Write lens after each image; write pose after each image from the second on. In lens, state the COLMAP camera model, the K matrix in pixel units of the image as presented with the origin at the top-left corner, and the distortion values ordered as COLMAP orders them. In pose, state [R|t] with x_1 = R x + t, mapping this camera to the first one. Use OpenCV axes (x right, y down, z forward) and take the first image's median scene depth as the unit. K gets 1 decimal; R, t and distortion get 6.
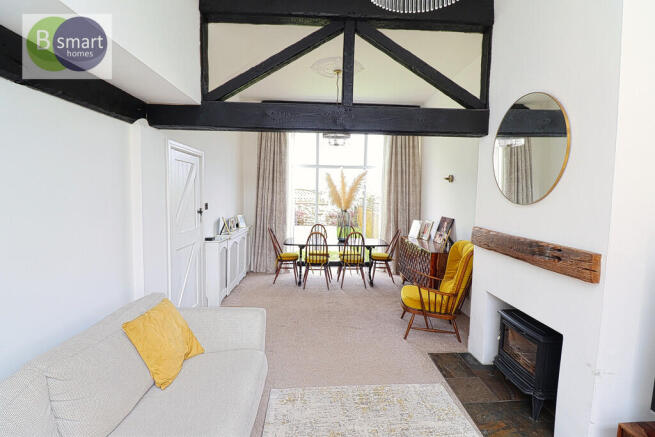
lens RADIAL K [[310.4, 0, 325.3], [0, 310.4, 217.6], [0, 0, 1]] dist [-0.025631, -0.001717]
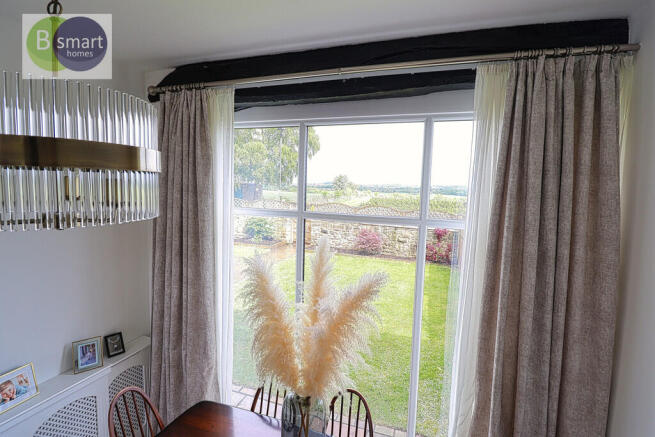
lens RADIAL K [[310.4, 0, 328.7], [0, 310.4, 214.8], [0, 0, 1]] dist [-0.025631, -0.001717]
pose [[0.931071, 0.040545, -0.362577, 0.168209], [-0.036236, 0.999169, 0.018681, -0.186845], [0.363033, -0.004255, 0.931767, 0.676033]]
